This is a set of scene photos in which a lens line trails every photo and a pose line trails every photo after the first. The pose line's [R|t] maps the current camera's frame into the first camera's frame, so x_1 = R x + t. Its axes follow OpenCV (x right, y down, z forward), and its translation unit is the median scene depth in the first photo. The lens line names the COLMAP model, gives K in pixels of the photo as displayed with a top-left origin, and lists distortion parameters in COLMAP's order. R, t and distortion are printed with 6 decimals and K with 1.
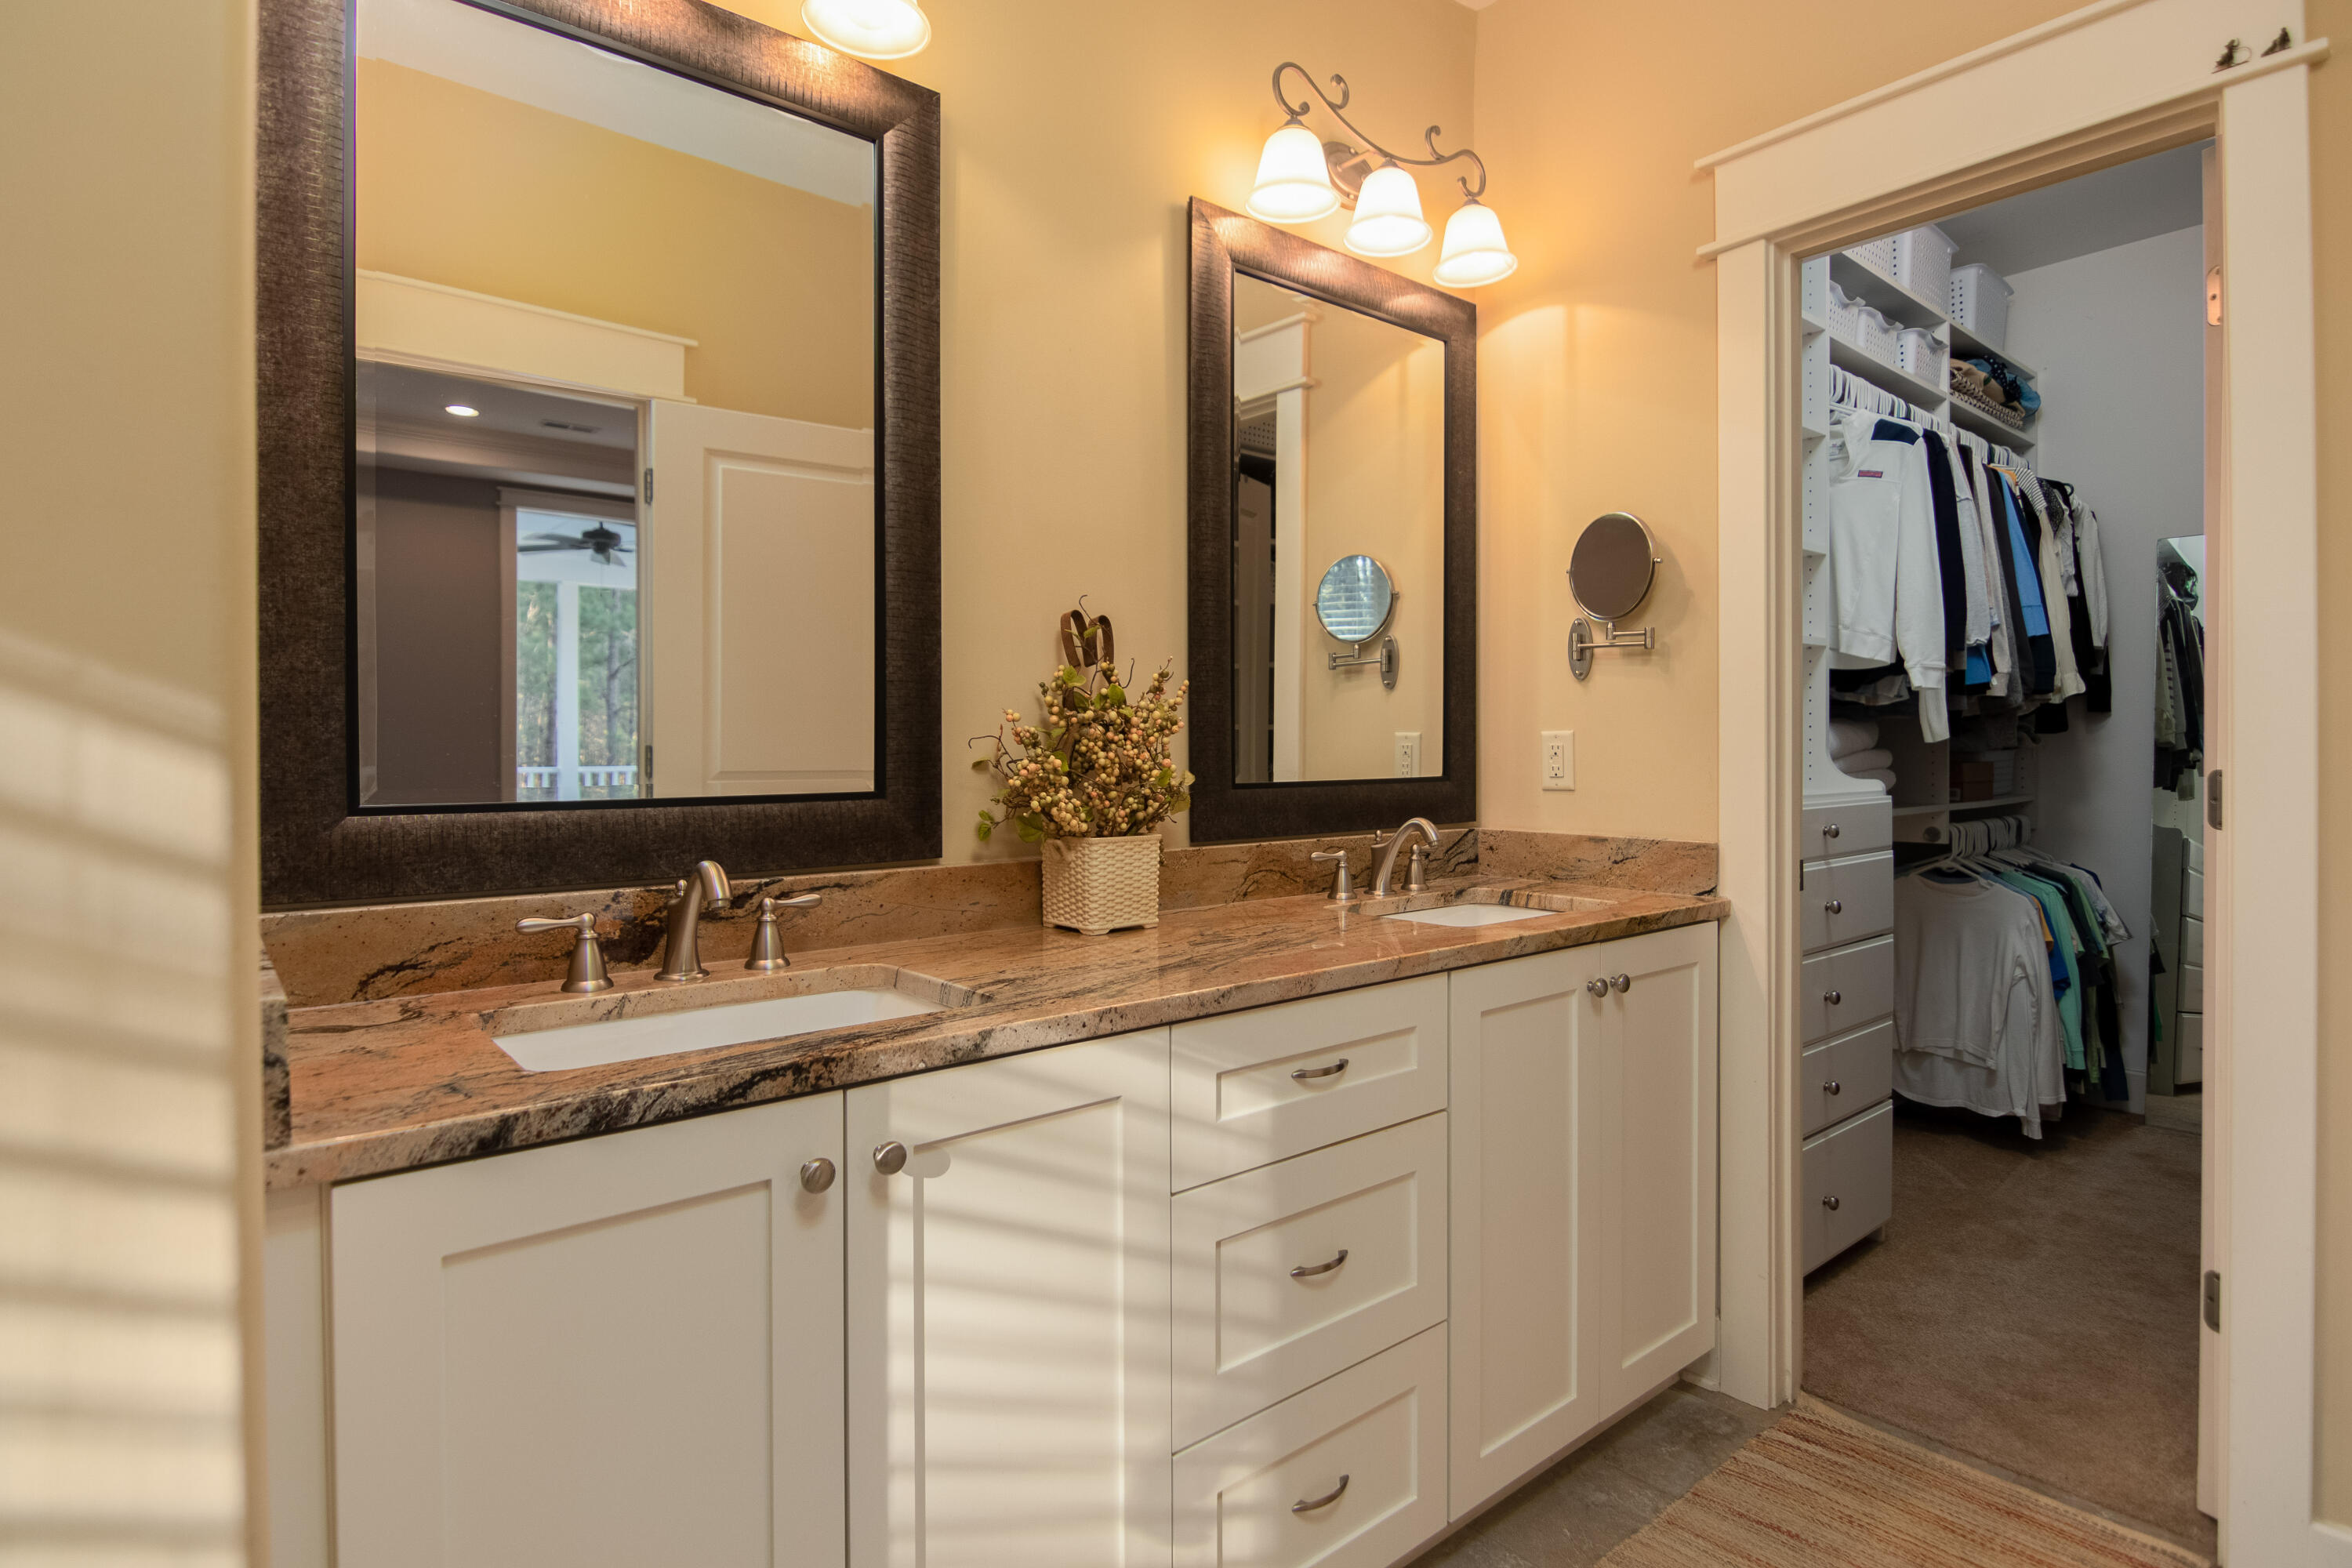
lens RADIAL K [[1214.5, 0, 1190.0], [0, 1214.5, 758.7], [0, 0, 1]] dist [0.001610, -0.010962]
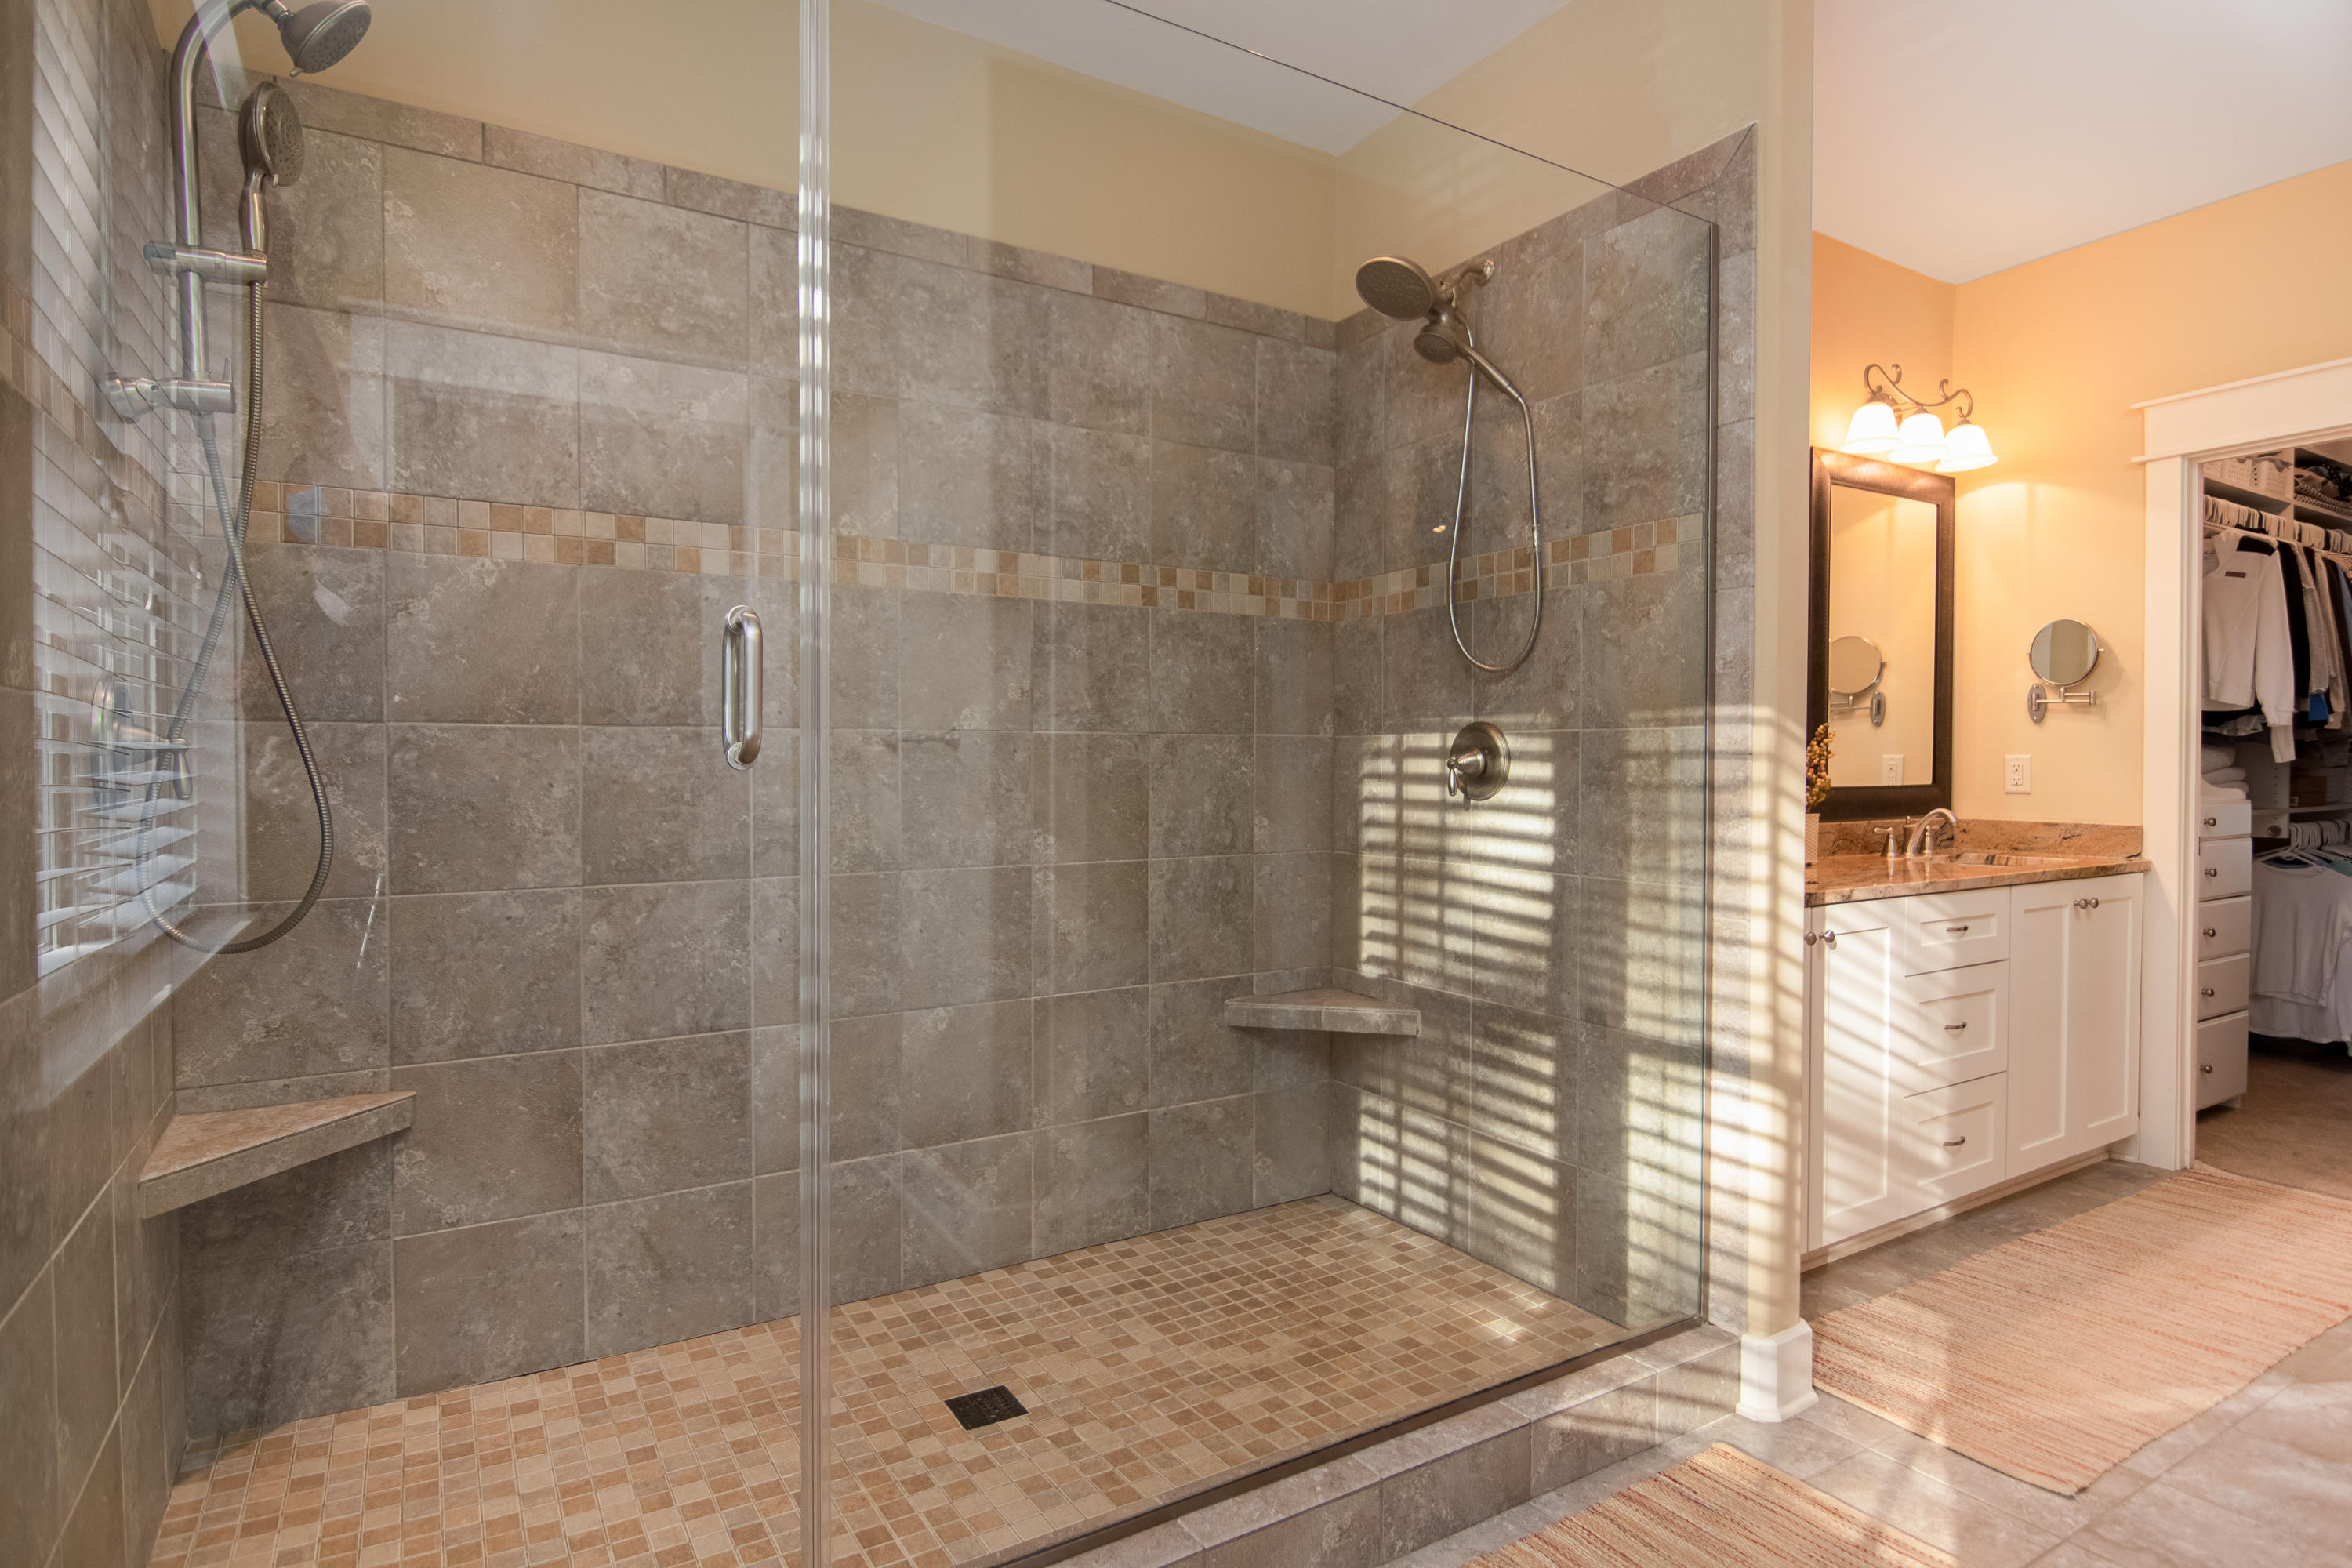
lens RADIAL K [[1214.5, 0, 1165.1], [0, 1214.5, 781.4], [0, 0, 1]] dist [0.001610, -0.010962]
pose [[0.984967, 0.005856, -0.172644, -0.424377], [-0.004000, 0.999930, 0.011096, -0.001947], [0.172697, -0.010238, 0.984922, -0.605735]]
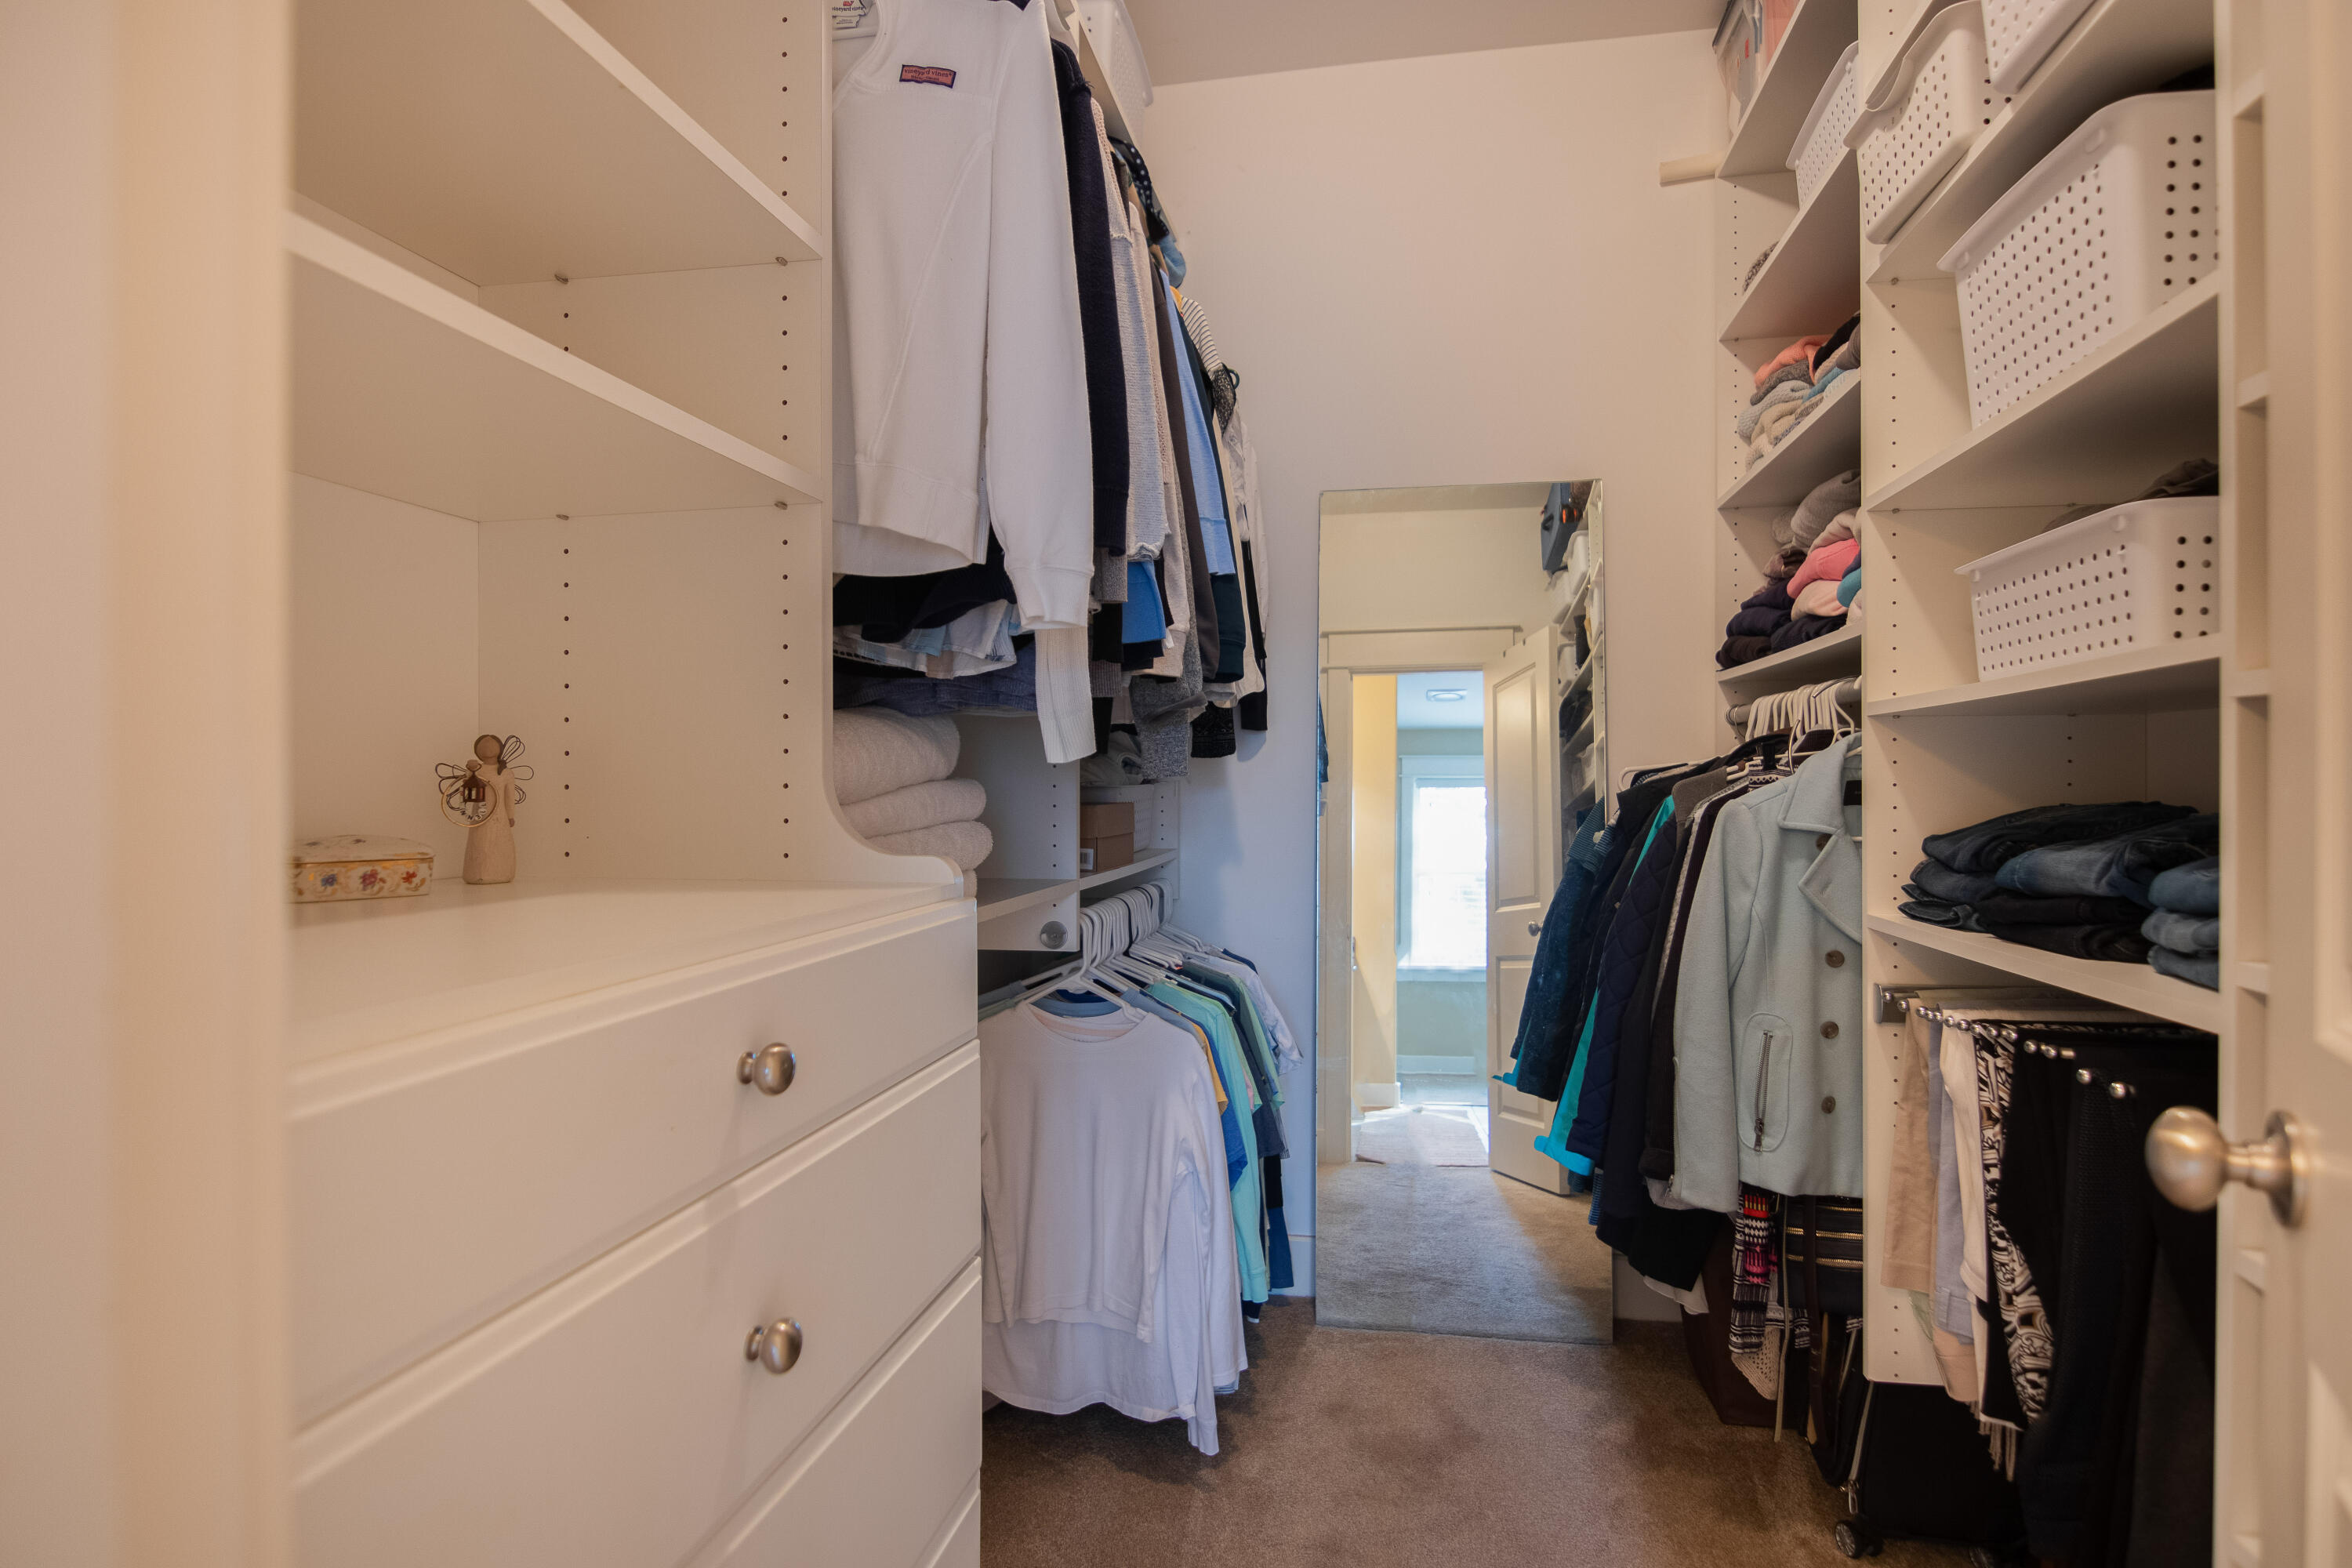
lens RADIAL K [[1214.5, 0, 1188.2], [0, 1214.5, 794.5], [0, 0, 1]] dist [0.001610, -0.010962]
pose [[0.781692, -0.001476, 0.623663, 0.373183], [0.001574, 0.999999, 0.000394, -0.002300], [-0.623663, 0.000674, 0.781693, 0.627450]]
